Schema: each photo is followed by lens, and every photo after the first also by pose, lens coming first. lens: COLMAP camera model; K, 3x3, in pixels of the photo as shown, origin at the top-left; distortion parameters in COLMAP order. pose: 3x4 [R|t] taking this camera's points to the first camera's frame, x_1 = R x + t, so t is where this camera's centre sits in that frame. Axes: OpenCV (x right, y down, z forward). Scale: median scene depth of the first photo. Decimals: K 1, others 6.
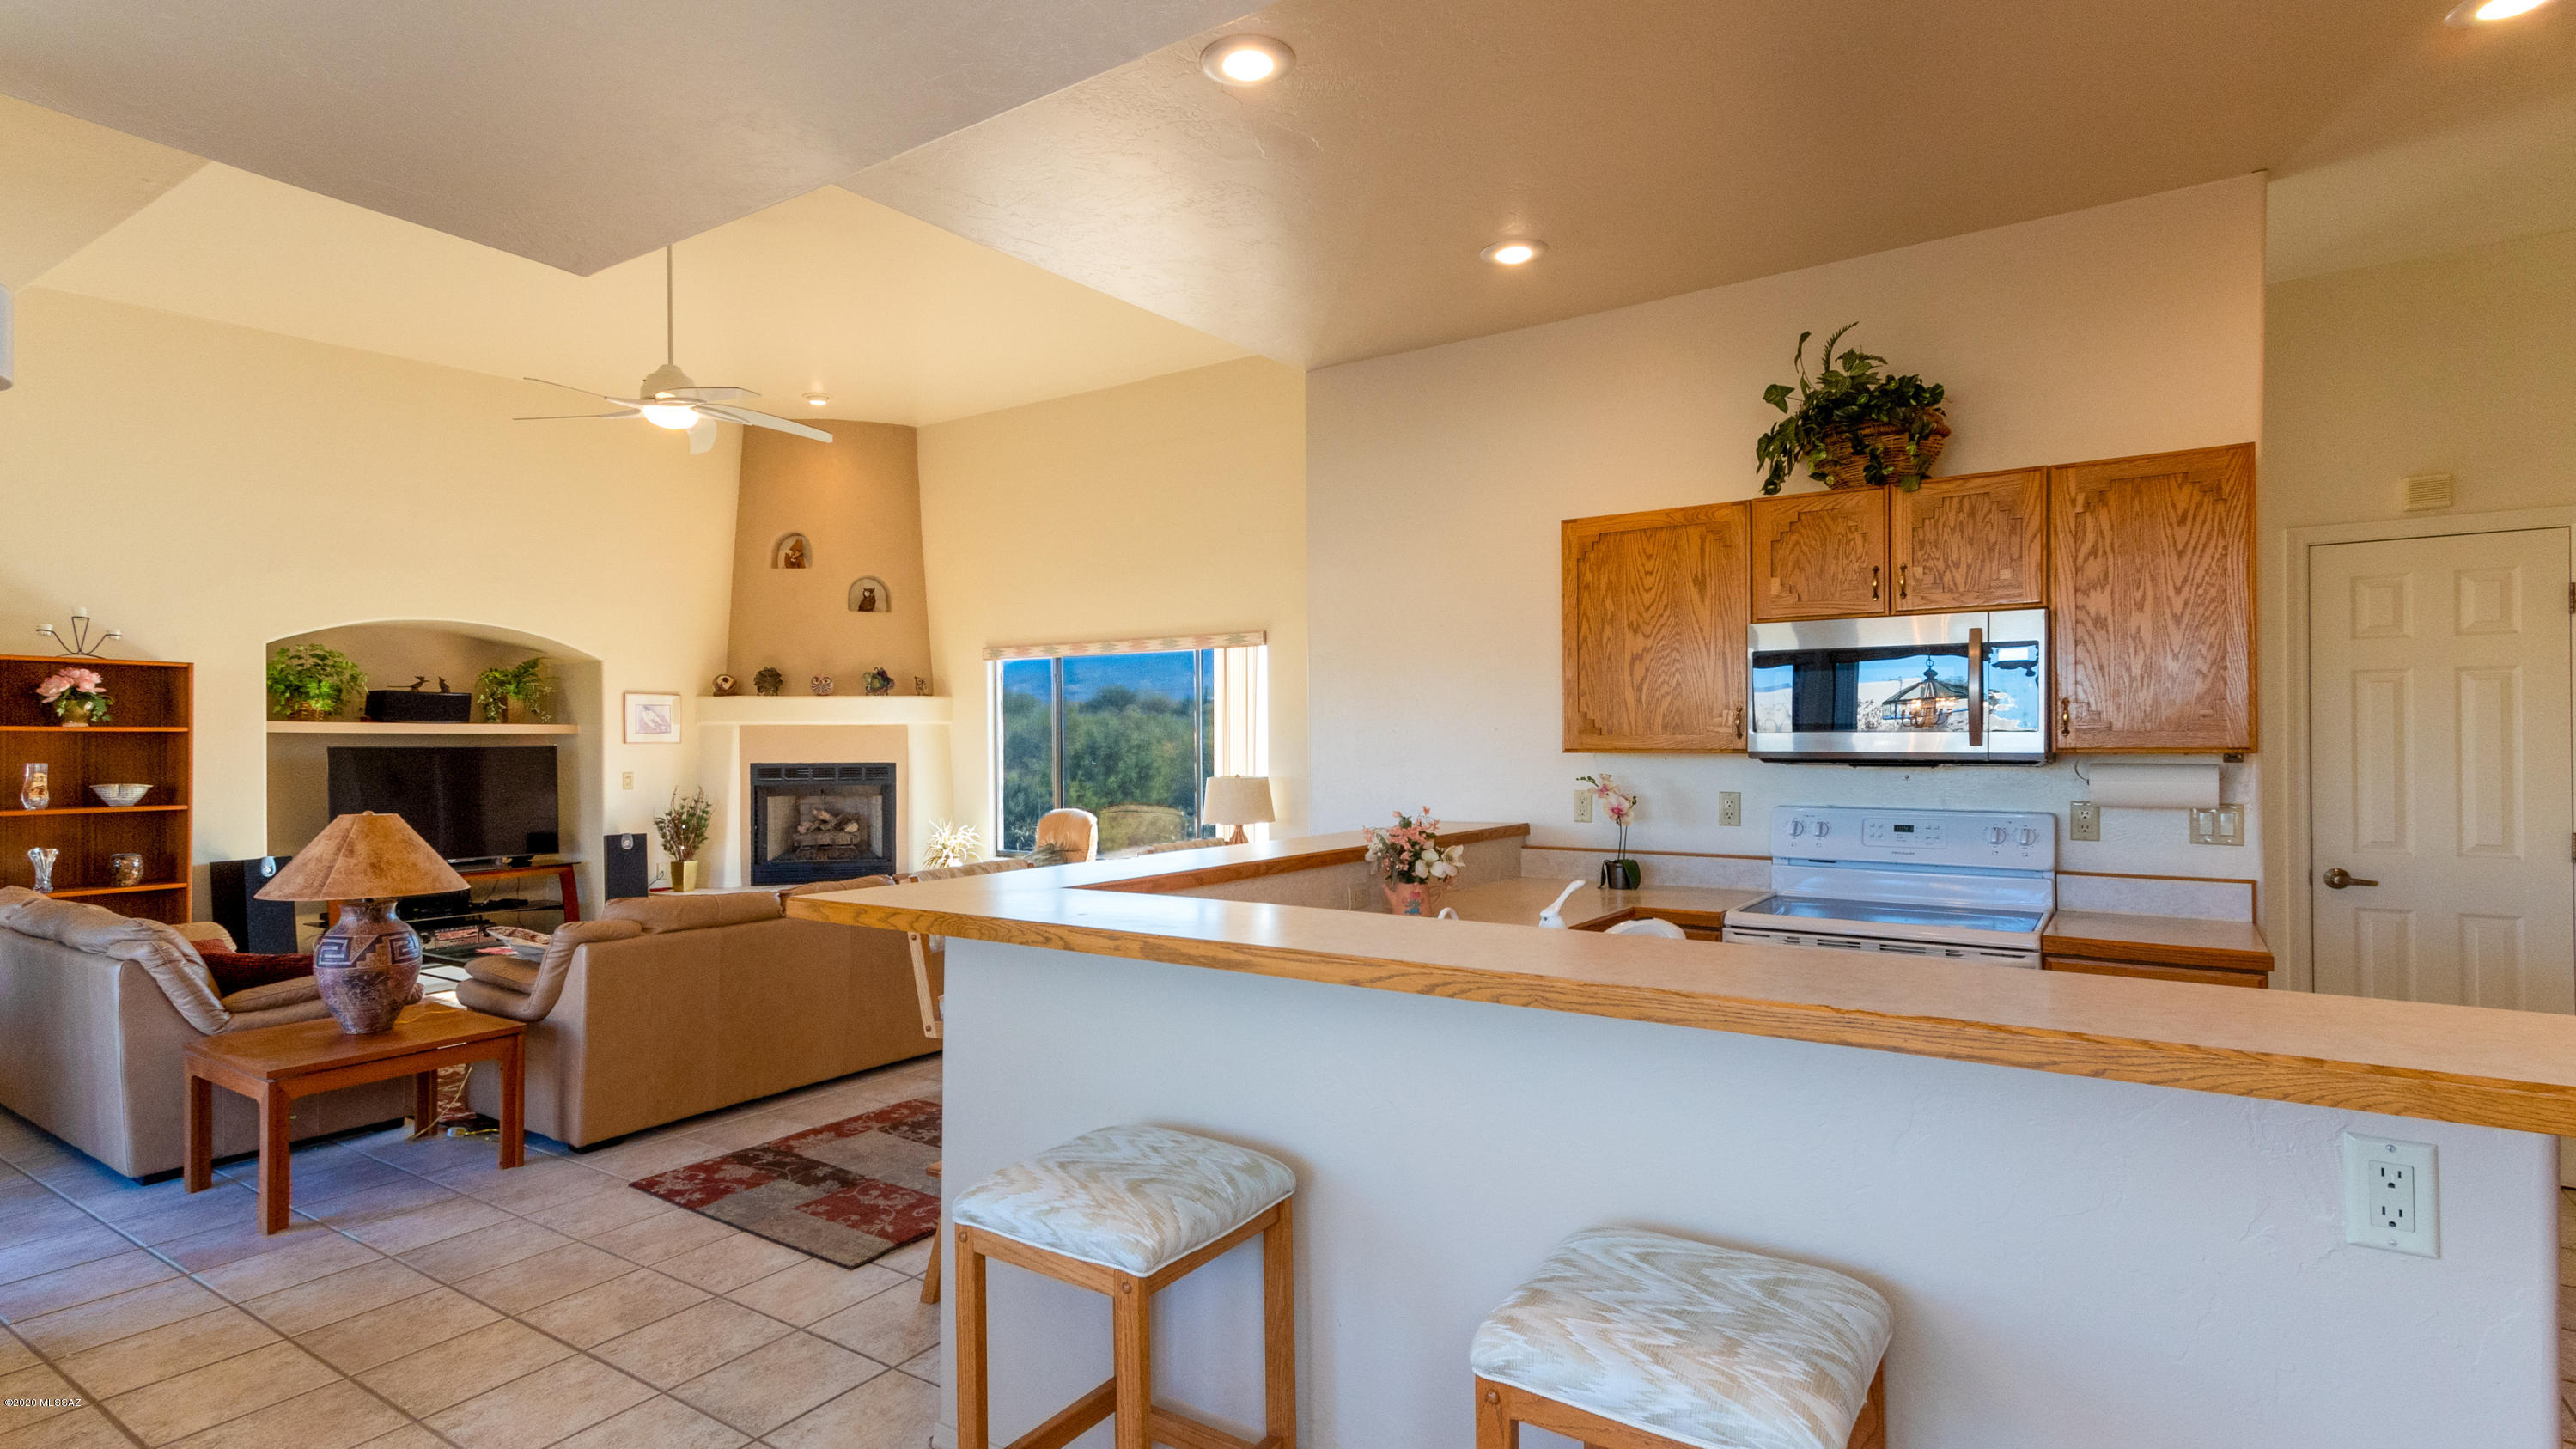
lens RADIAL K [[1205.9, 0, 1282.3], [0, 1205.9, 737.2], [0, 0, 1]] dist [0.014299, -0.002859]
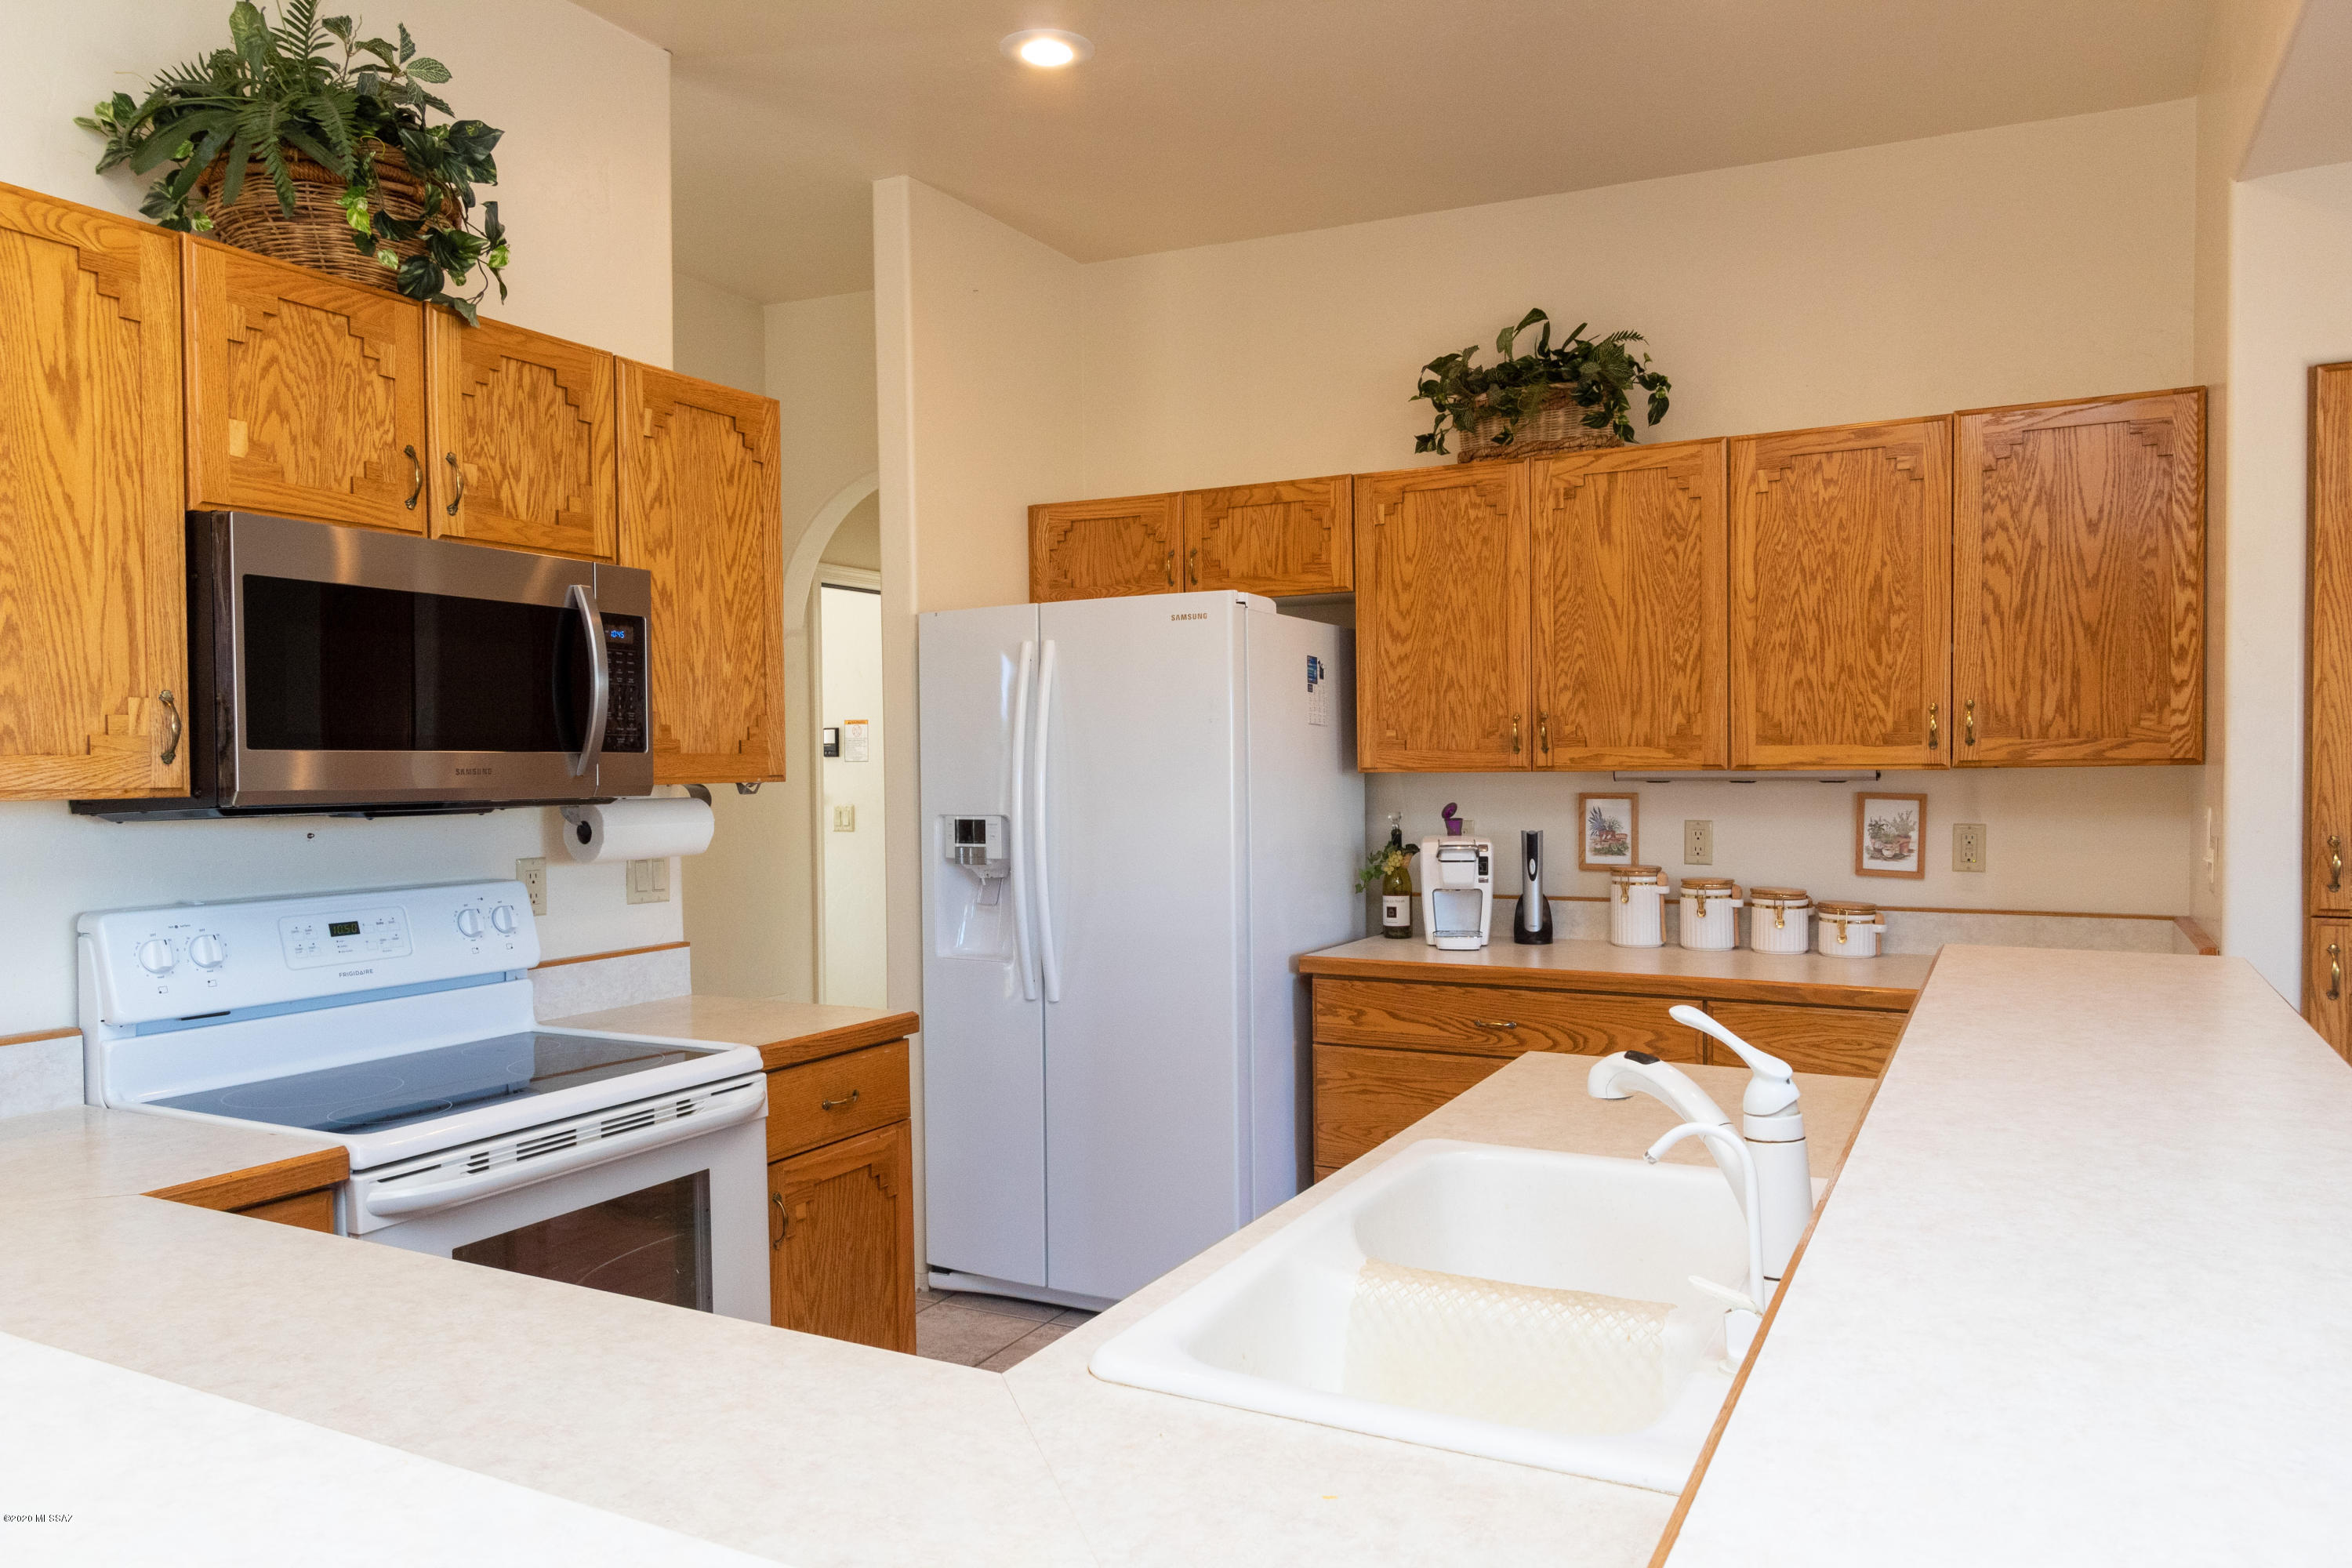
lens RADIAL K [[1604.9, 0, 1172.8], [0, 1604.9, 789.9], [0, 0, 1]] dist [0.017154, -0.011400]
pose [[-0.097665, -0.014684, 0.995111, -0.157425], [0.002944, 0.999883, 0.015044, 0.001651], [-0.995215, 0.004399, -0.097611, 0.440465]]
